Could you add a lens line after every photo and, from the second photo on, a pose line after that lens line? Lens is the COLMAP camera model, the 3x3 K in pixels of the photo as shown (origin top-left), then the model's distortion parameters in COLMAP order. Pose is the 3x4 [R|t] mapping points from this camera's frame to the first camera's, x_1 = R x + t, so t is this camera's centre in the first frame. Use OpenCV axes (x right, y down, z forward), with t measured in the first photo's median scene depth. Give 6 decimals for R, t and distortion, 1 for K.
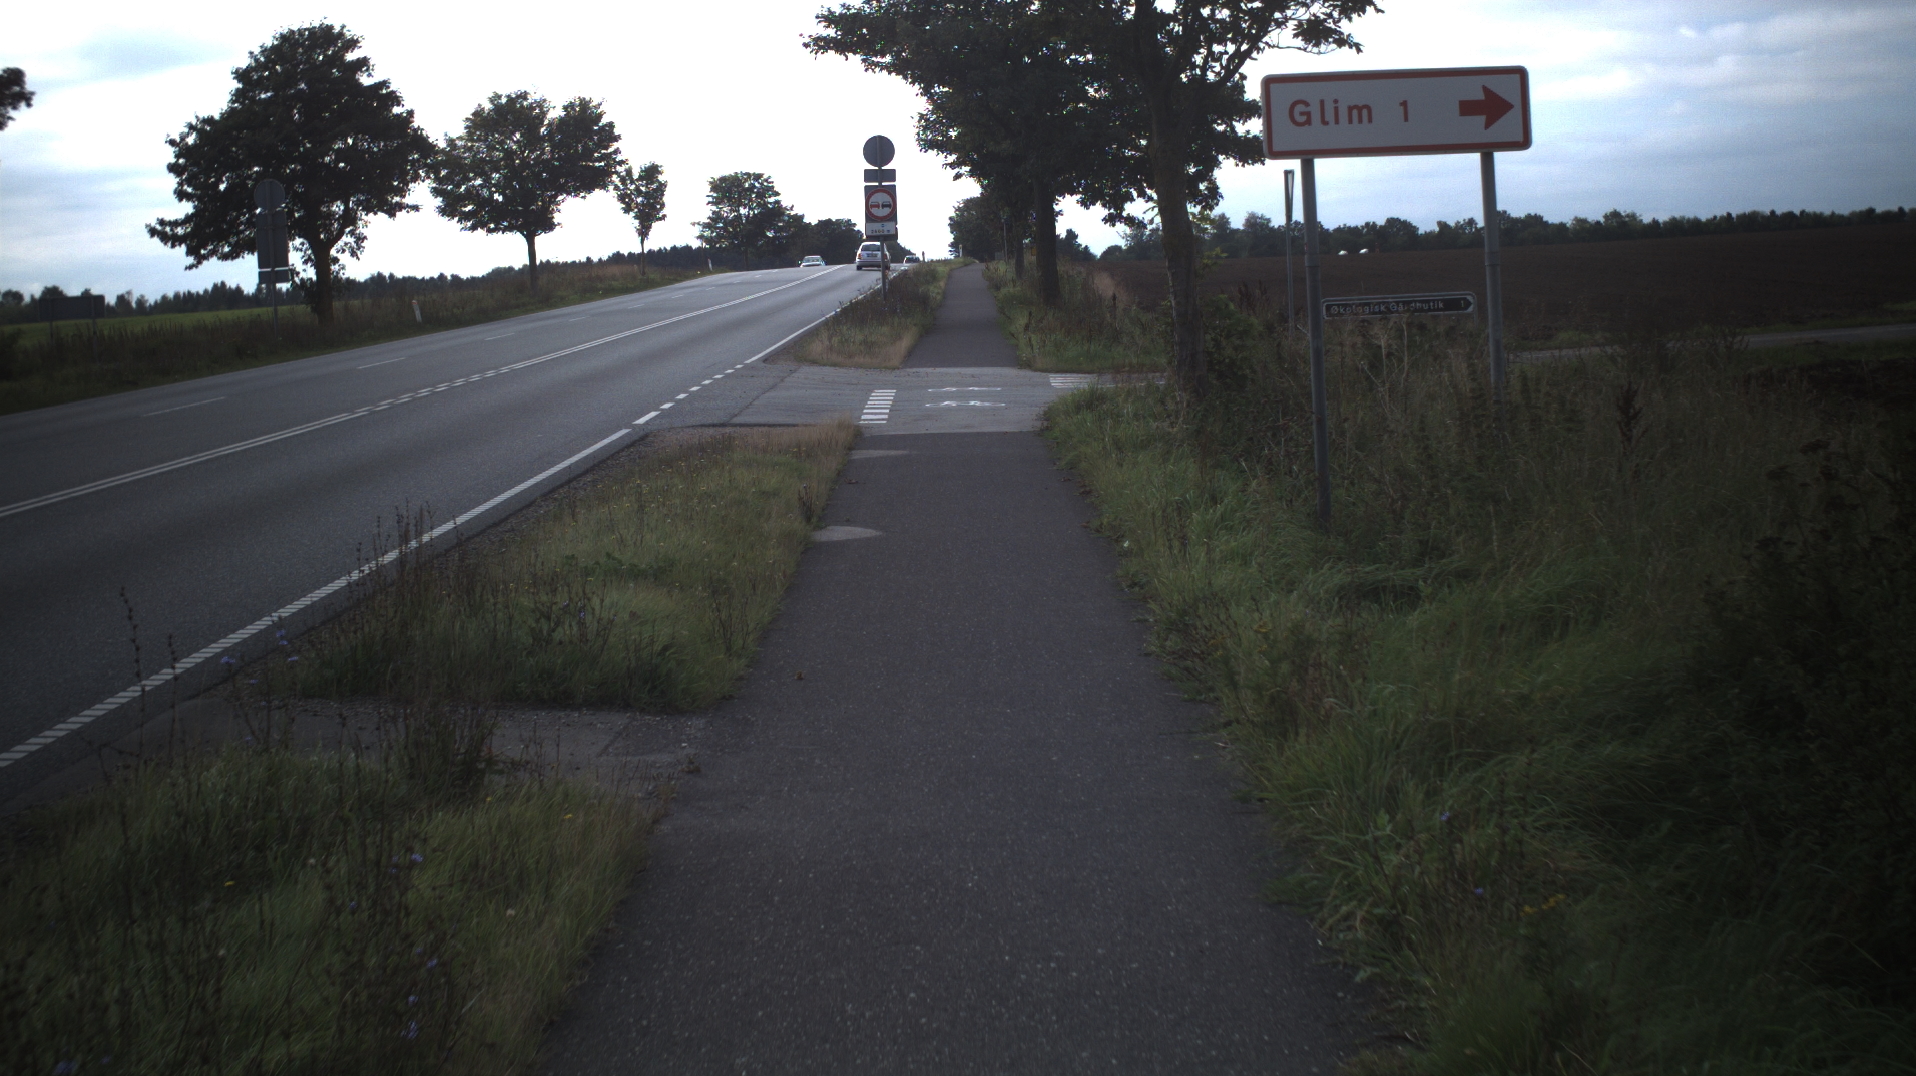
lens RADIAL K [[5979.1, 0, 955.8], [0, 5979.1, 541.4], [0, 0, 1]] dist [-0.743312, 0.000000]
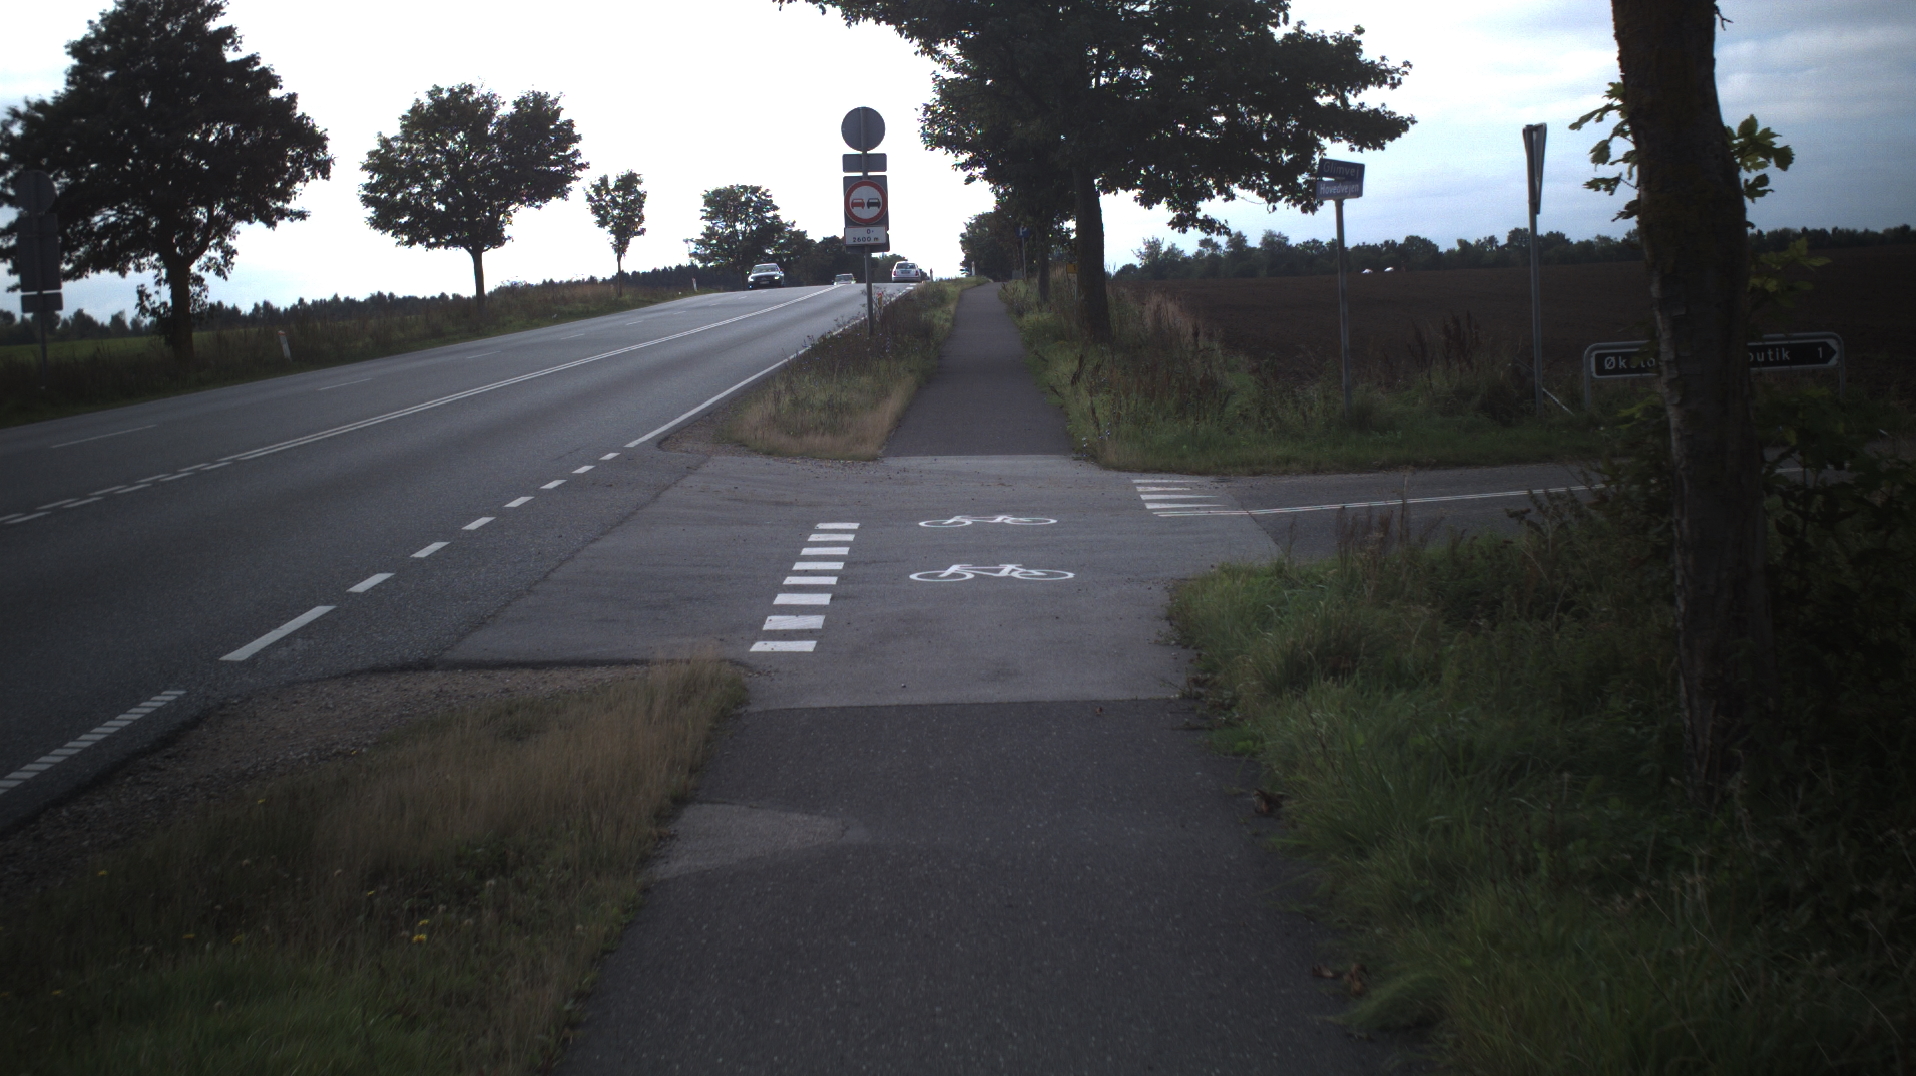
lens RADIAL K [[5979.1, 0, 941.3], [0, 5979.1, 529.5], [0, 0, 1]] dist [-0.743312, 0.000000]
pose [[0.999990, -0.000498, -0.004395, -0.000157], [0.000475, 0.999986, -0.005224, -0.009499], [0.004397, 0.005222, 0.999977, 0.202439]]
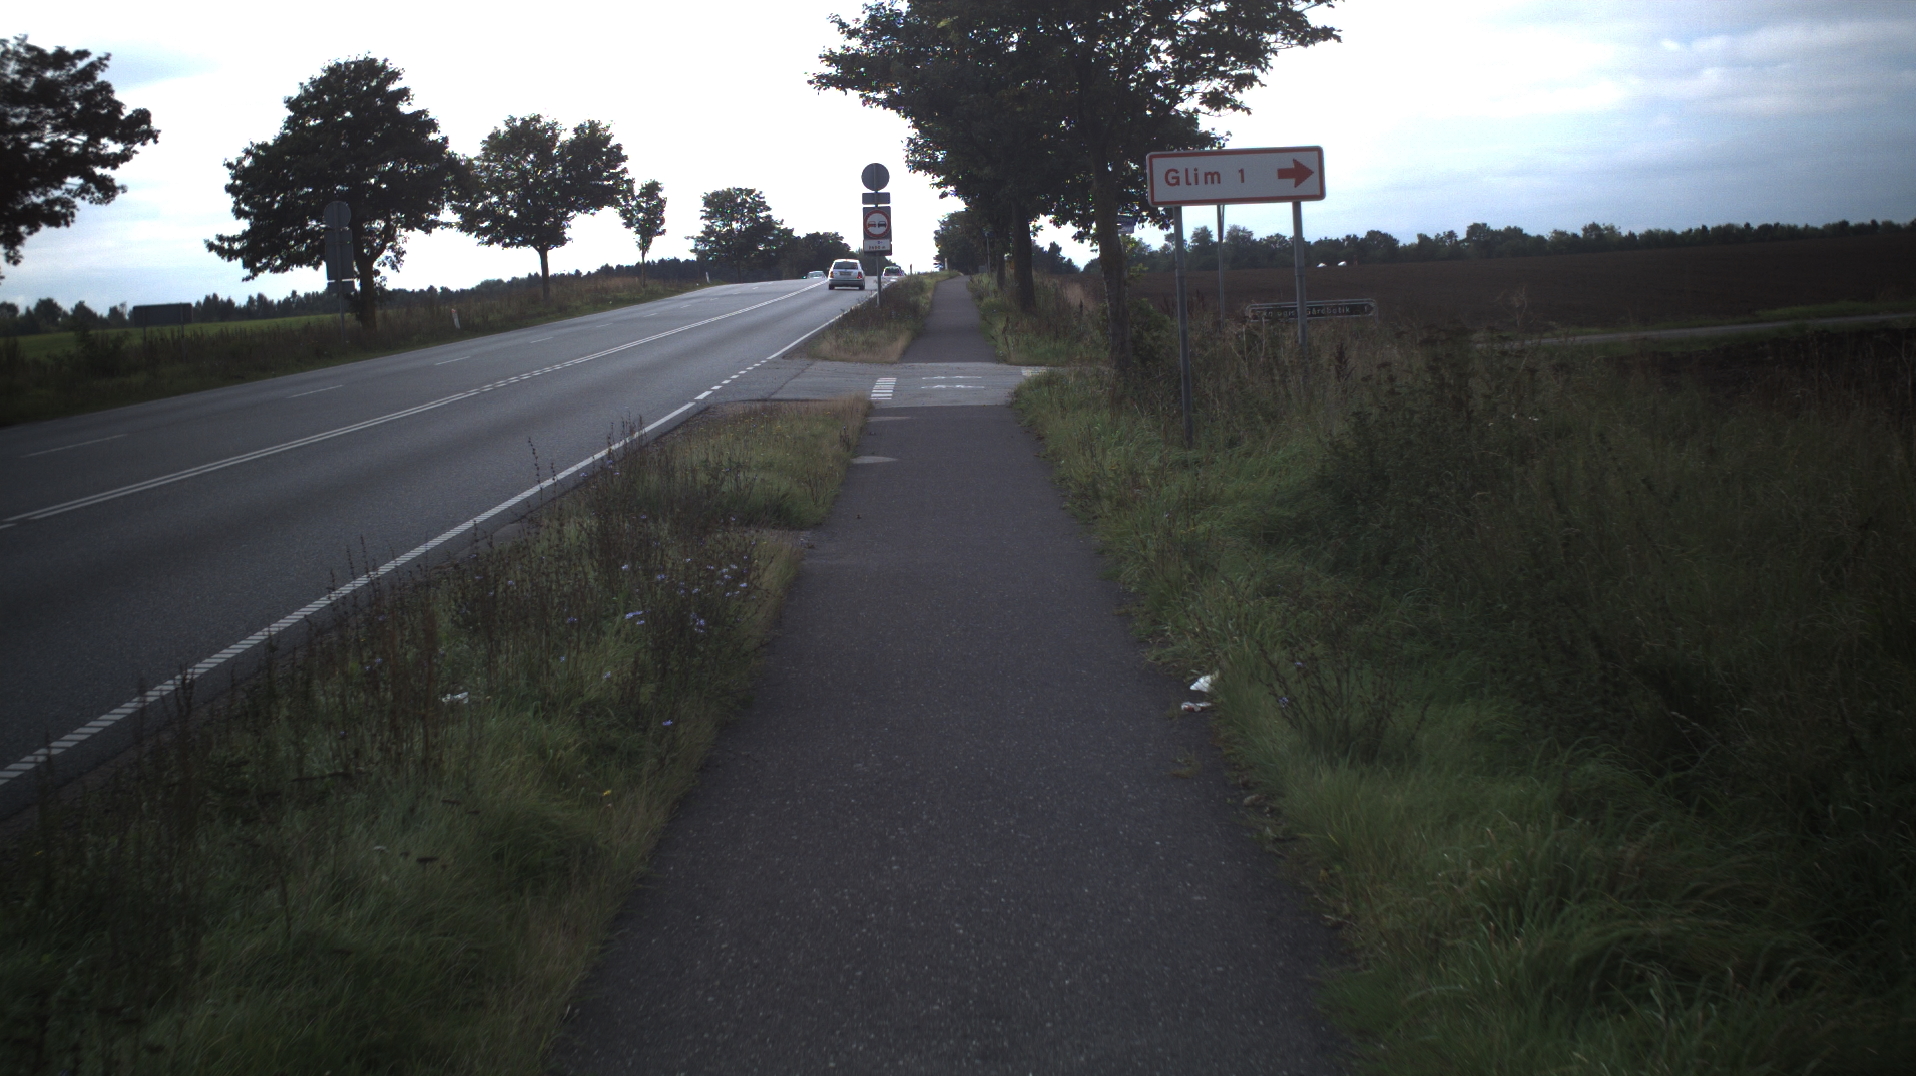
lens RADIAL K [[5979.1, 0, 956.6], [0, 5979.1, 542.8], [0, 0, 1]] dist [-0.743312, 0.000000]
pose [[0.999996, -0.000115, 0.002750, -0.000408], [0.000120, 0.999998, -0.001891, 0.004787], [-0.002750, 0.001892, 0.999994, -0.101819]]
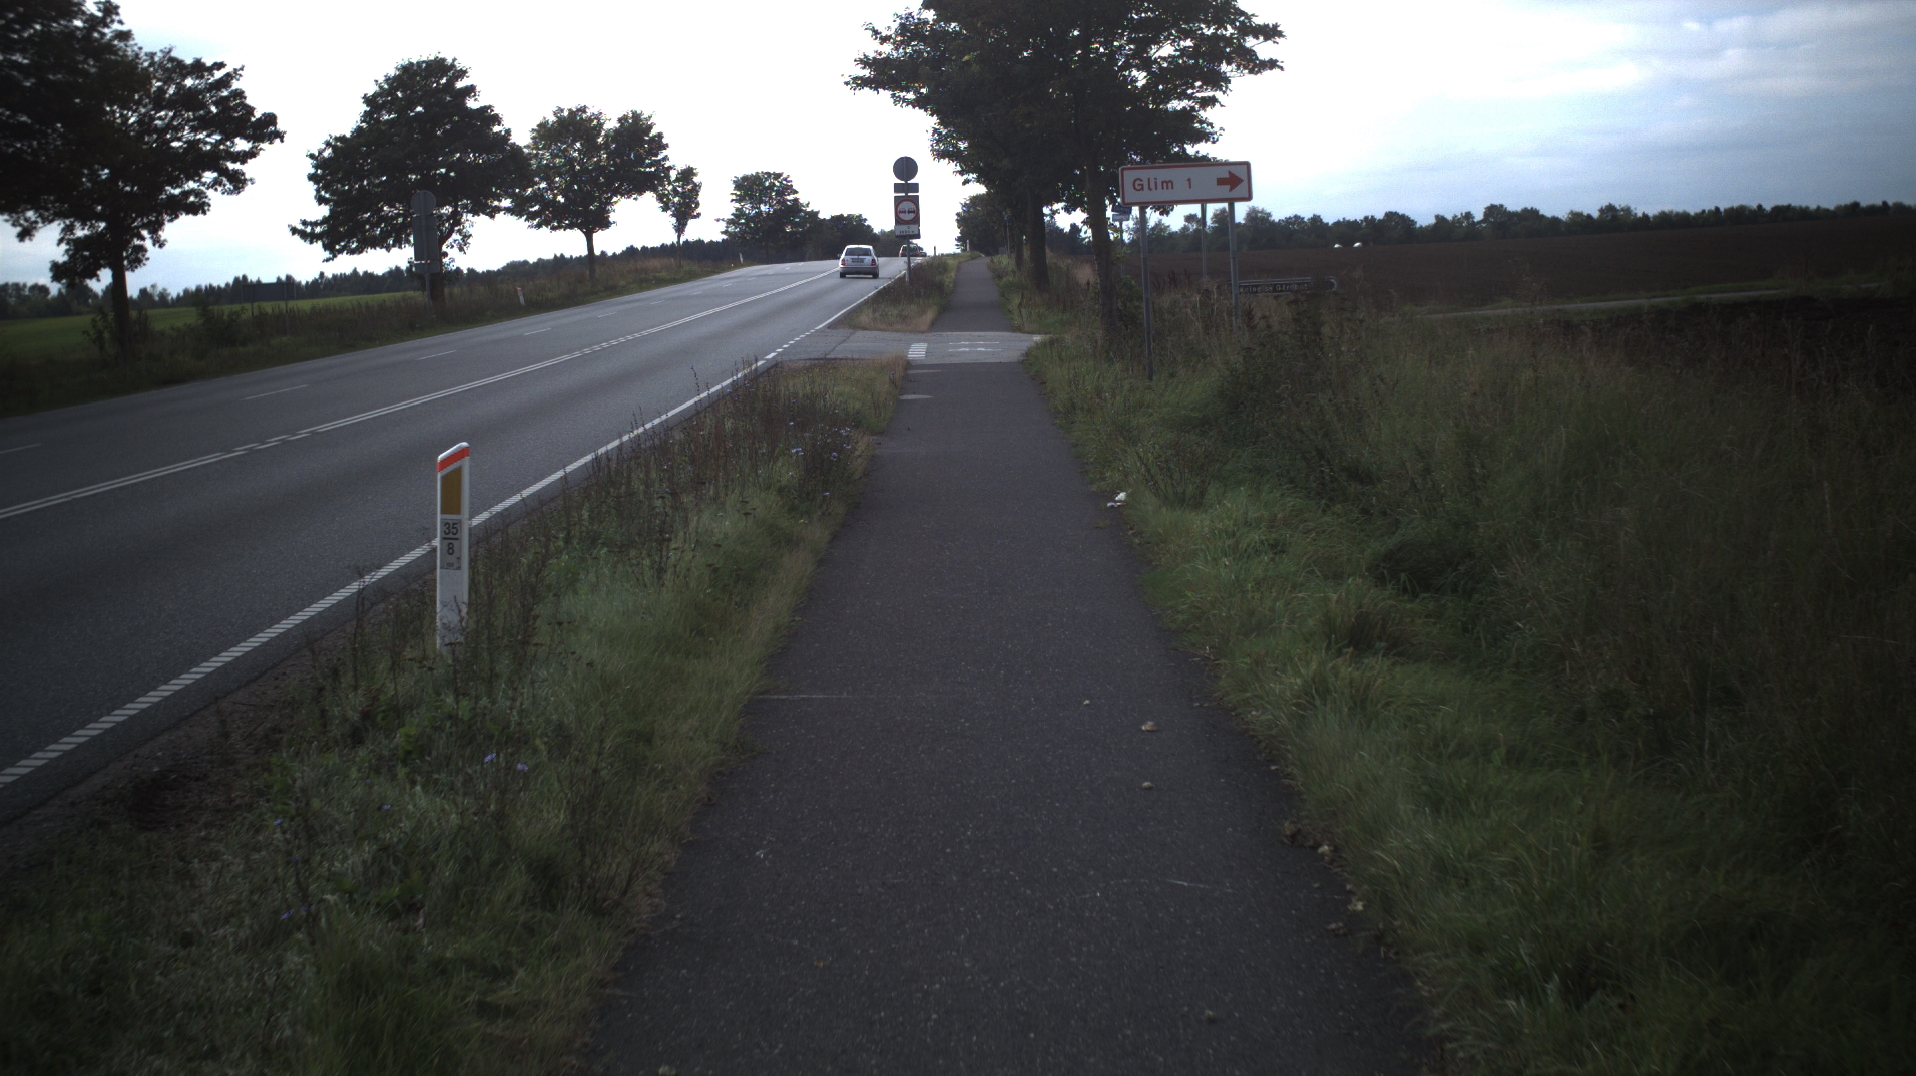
lens RADIAL K [[6028.3, 0, 960.0], [0, 6028.3, 531.9], [0, 0, 1]] dist [-0.804997, 0.000000]
pose [[1.000000, -0.000746, -0.000293, -0.000707], [0.000745, 0.999999, -0.000859, 0.009890], [0.000293, 0.000859, 1.000000, -0.212893]]
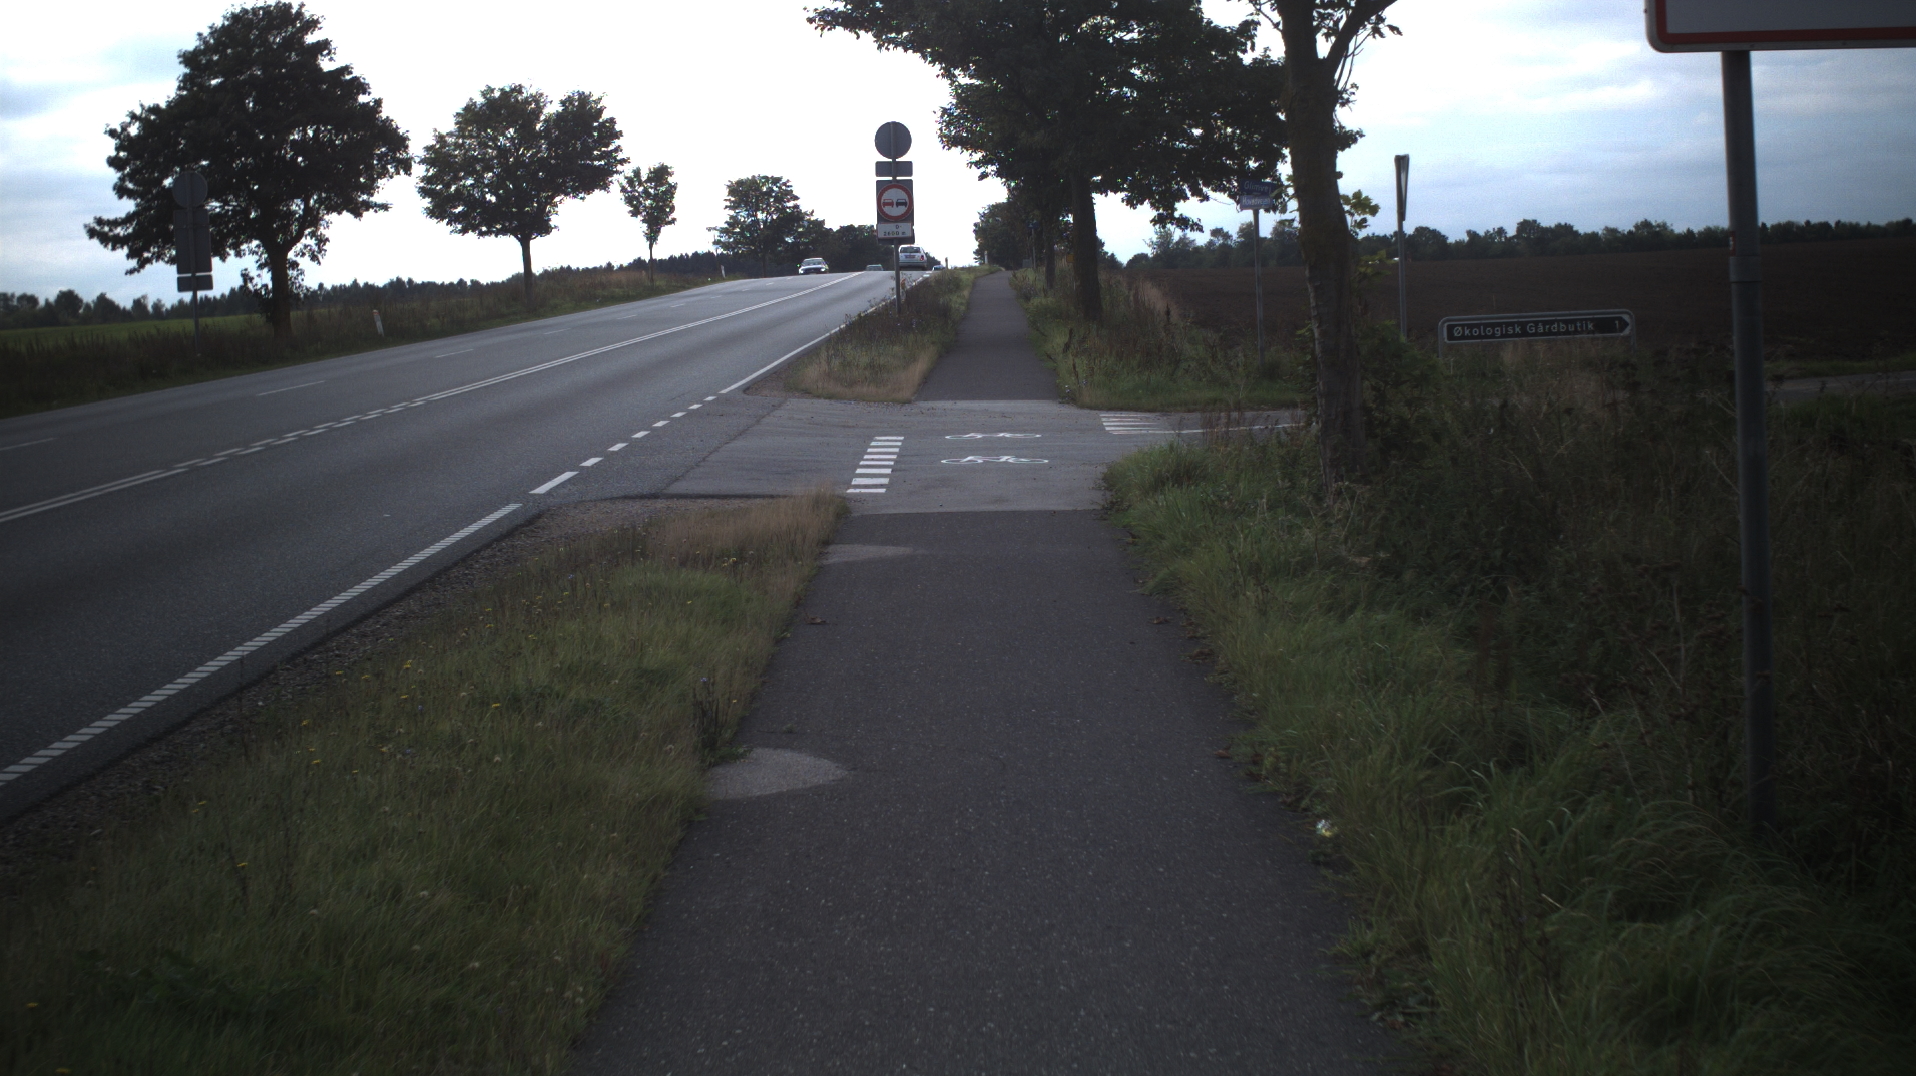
lens RADIAL K [[5979.1, 0, 971.7], [0, 5979.1, 532.3], [0, 0, 1]] dist [-0.743312, 0.000000]
pose [[0.999990, 0.004200, -0.001303, -0.000110], [-0.004204, 0.999987, -0.002794, -0.004705], [0.001291, 0.002800, 0.999995, 0.101235]]
